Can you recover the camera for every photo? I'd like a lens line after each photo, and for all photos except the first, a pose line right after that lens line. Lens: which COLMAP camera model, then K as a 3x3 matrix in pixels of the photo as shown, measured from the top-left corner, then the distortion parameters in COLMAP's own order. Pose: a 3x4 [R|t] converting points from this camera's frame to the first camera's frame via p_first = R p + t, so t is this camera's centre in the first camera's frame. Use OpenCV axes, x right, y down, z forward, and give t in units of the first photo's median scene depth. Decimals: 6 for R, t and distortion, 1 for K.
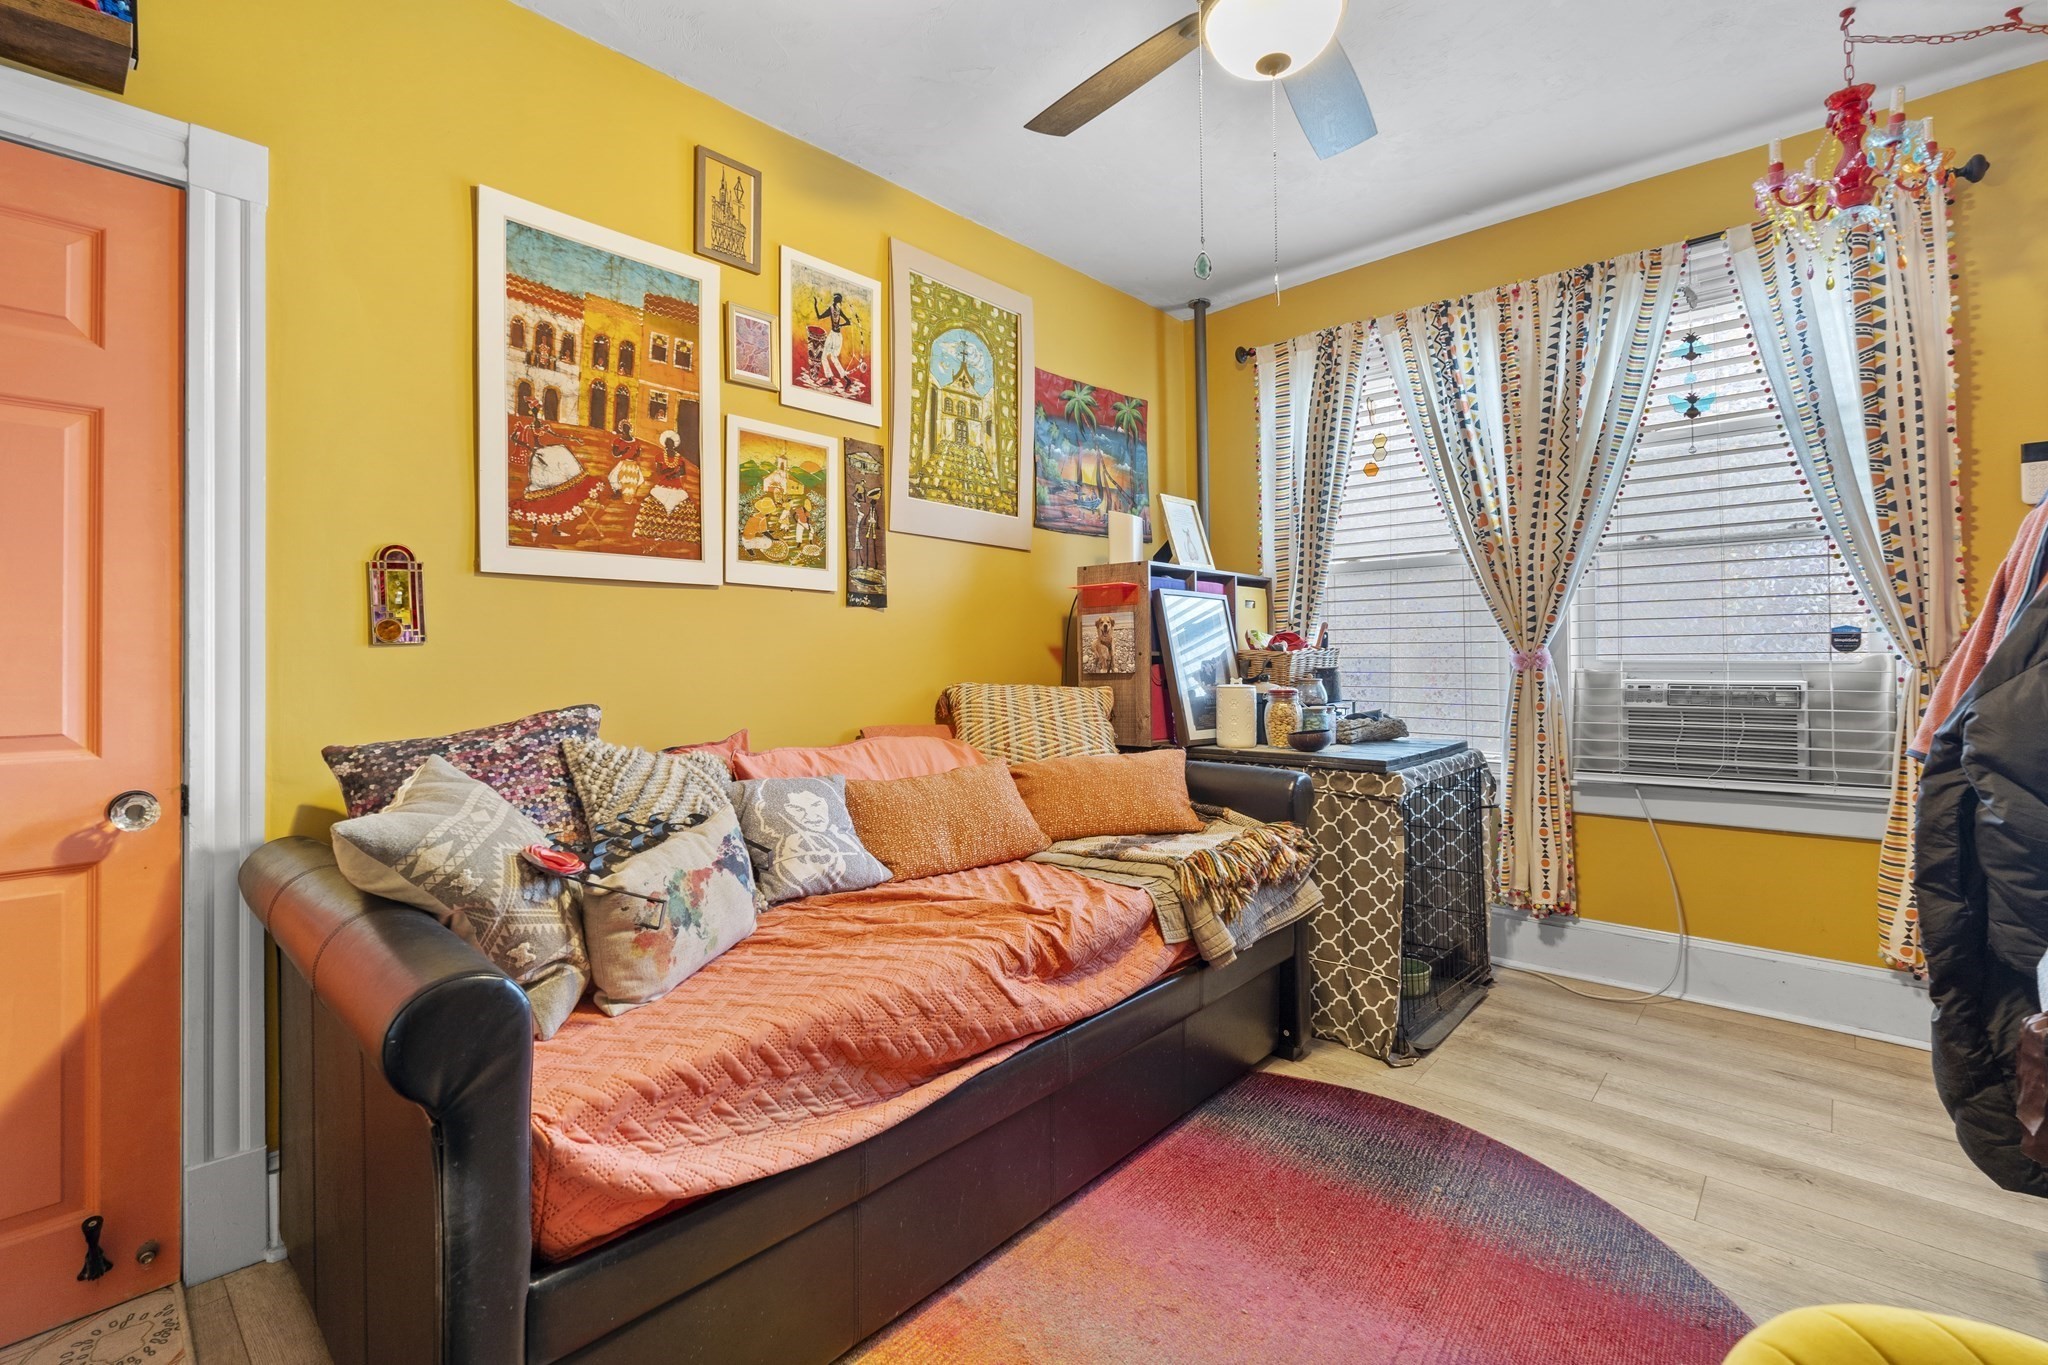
lens RADIAL K [[911.6, 0, 1028.9], [0, 911.6, 641.8], [0, 0, 1]] dist [-0.000981, 0.000471]
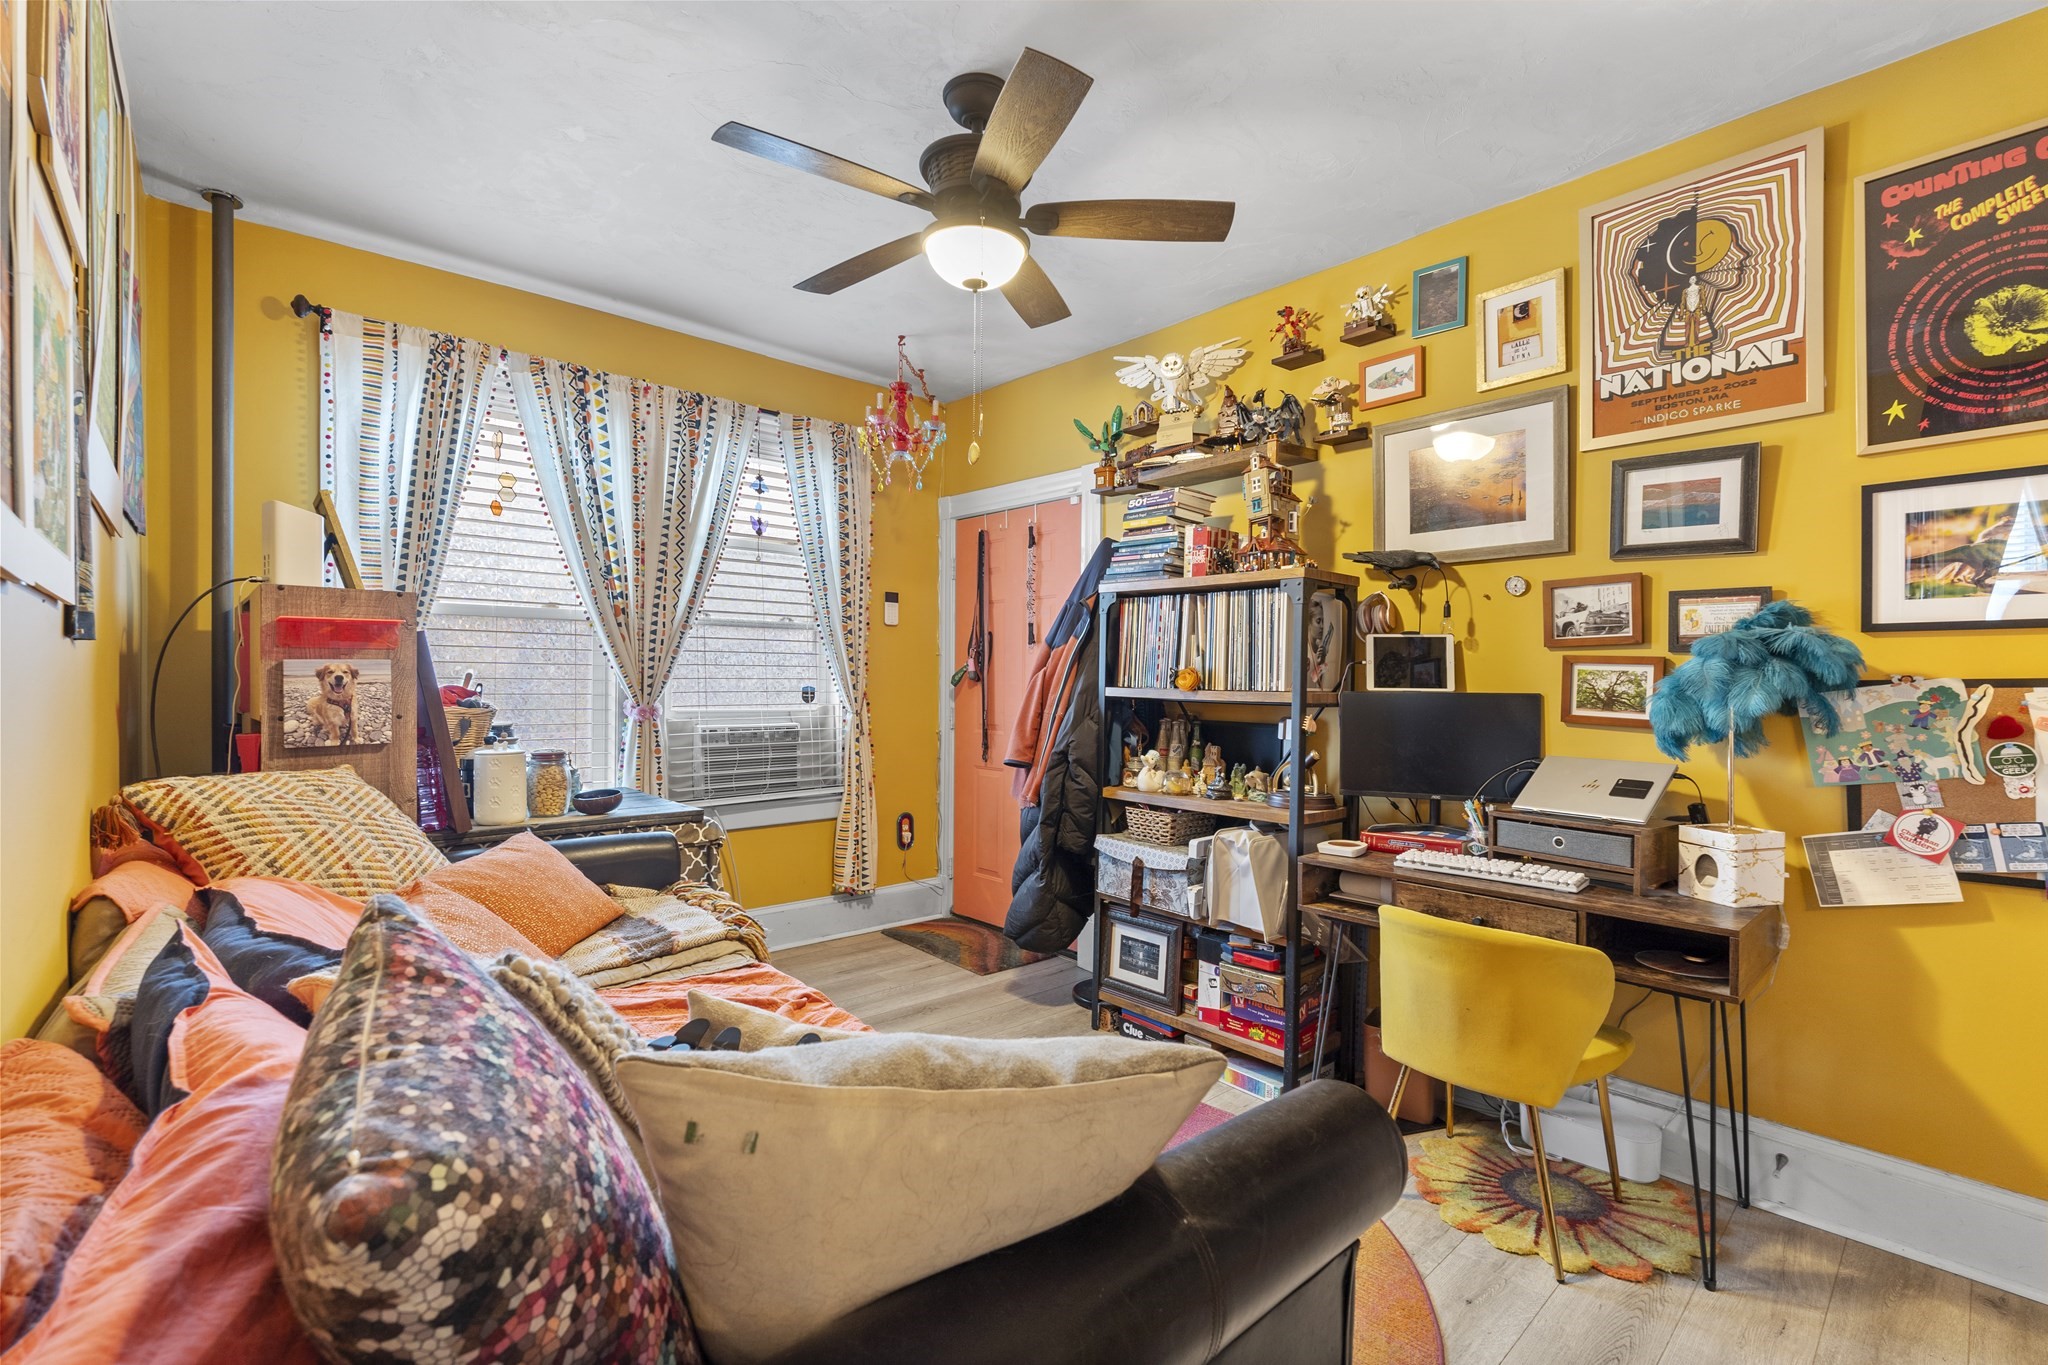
lens RADIAL K [[907.2, 0, 1020.2], [0, 907.2, 676.3], [0, 0, 1]] dist [-0.002236, 0.000270]
pose [[0.096808, 0.014718, 0.995194, -0.569041], [-0.024387, 0.999626, -0.012412, -0.023154], [-0.995004, -0.023068, 0.097131, 0.433551]]
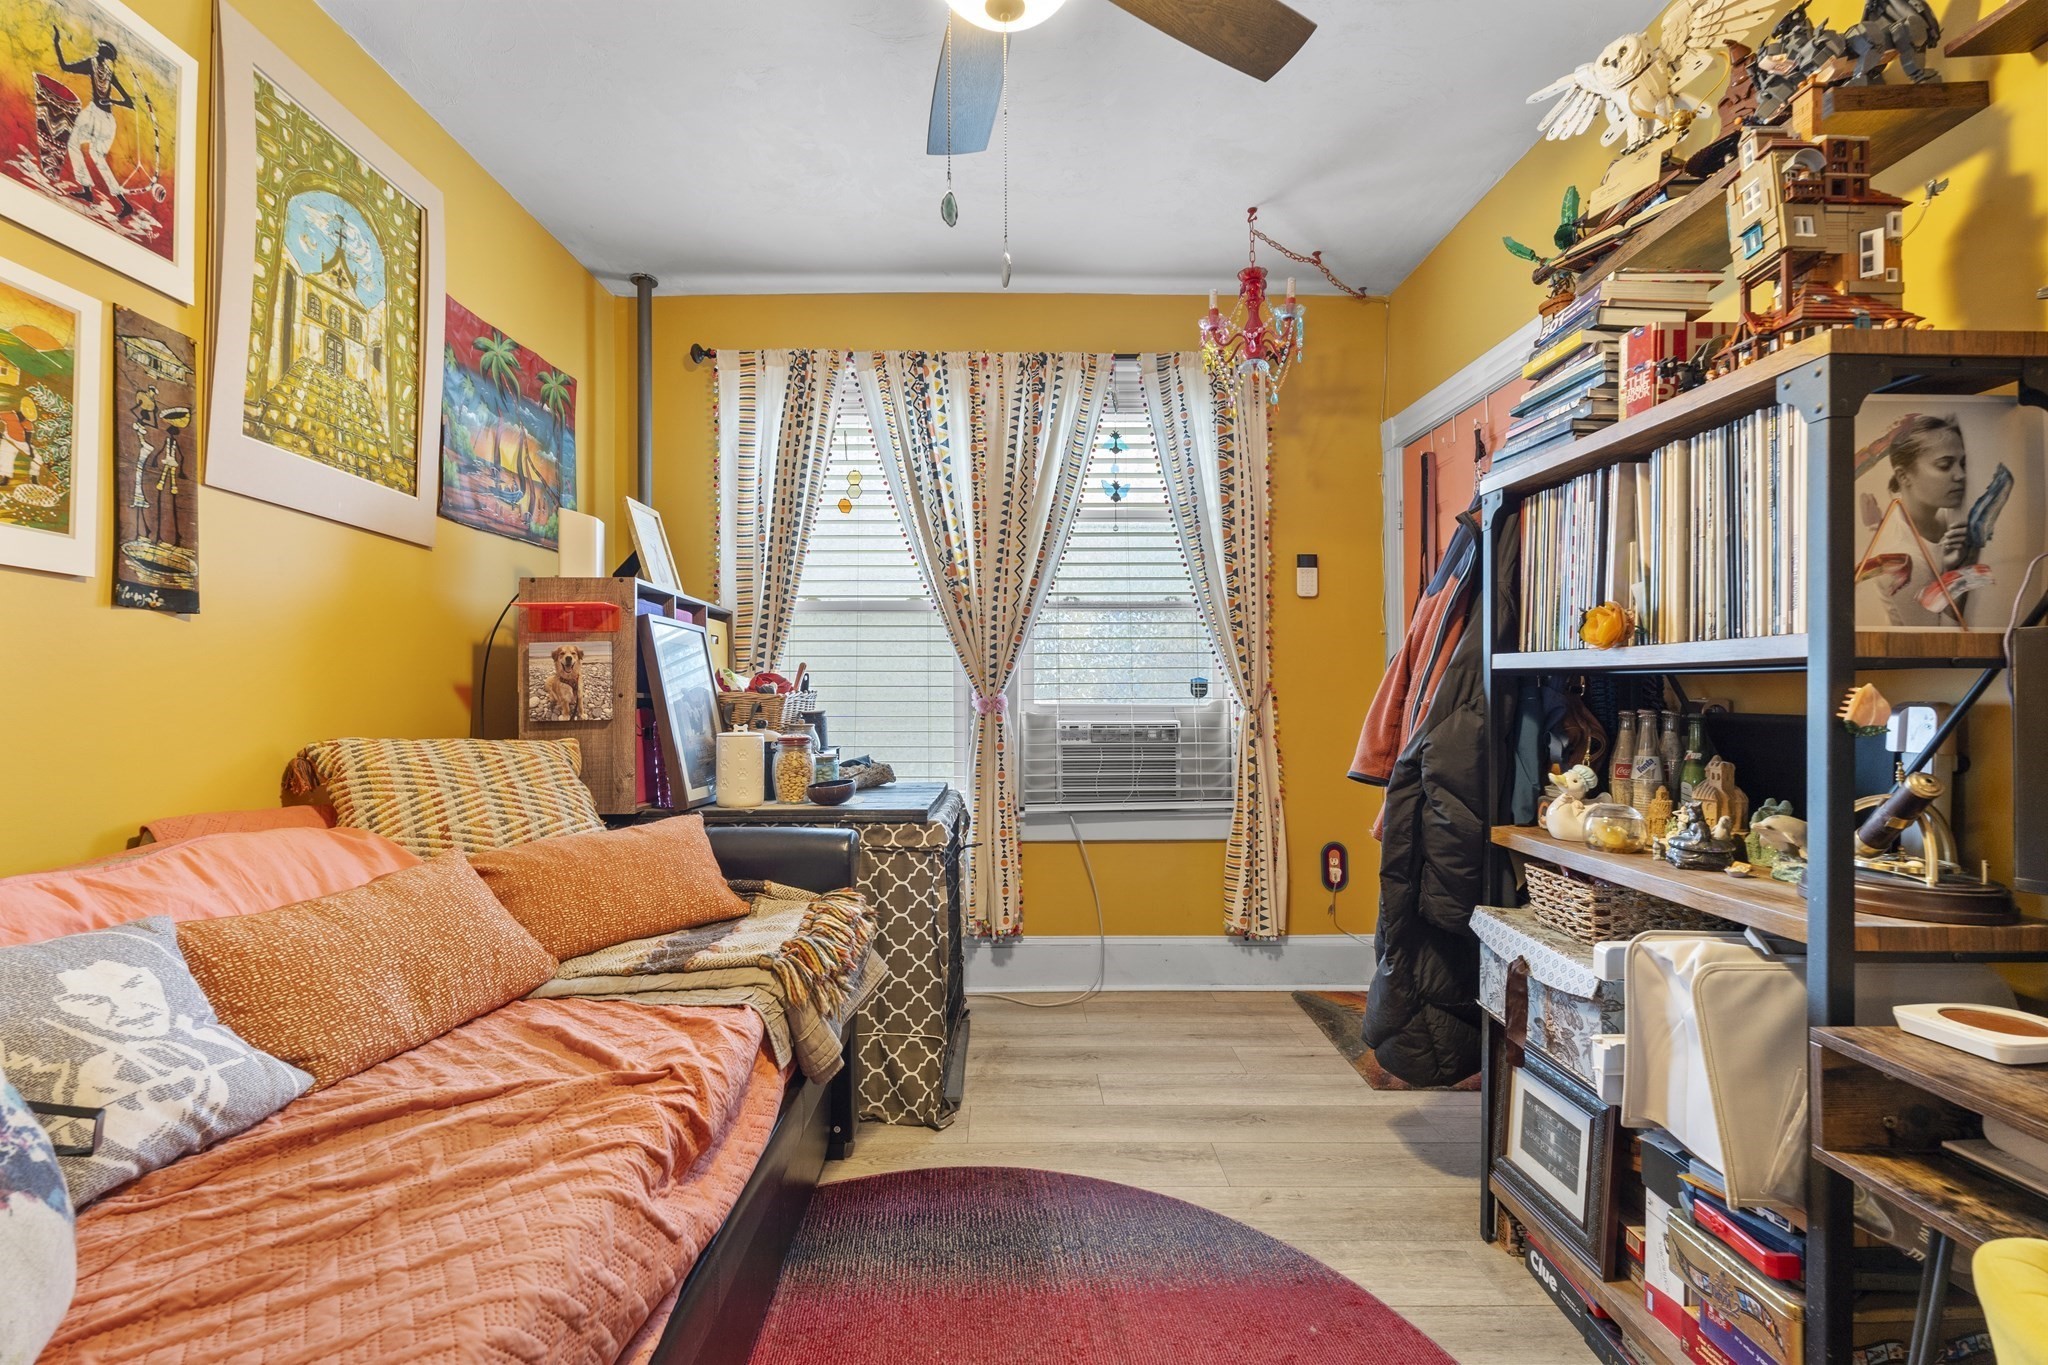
lens RADIAL K [[899.1, 0, 1020.4], [0, 899.1, 677.6], [0, 0, 1]] dist [-0.002956, 0.000701]
pose [[0.731728, 0.020571, 0.681286, -0.154404], [-0.015003, 0.999788, -0.014074, 0.003684], [-0.681431, 0.000077, 0.731882, 0.205640]]
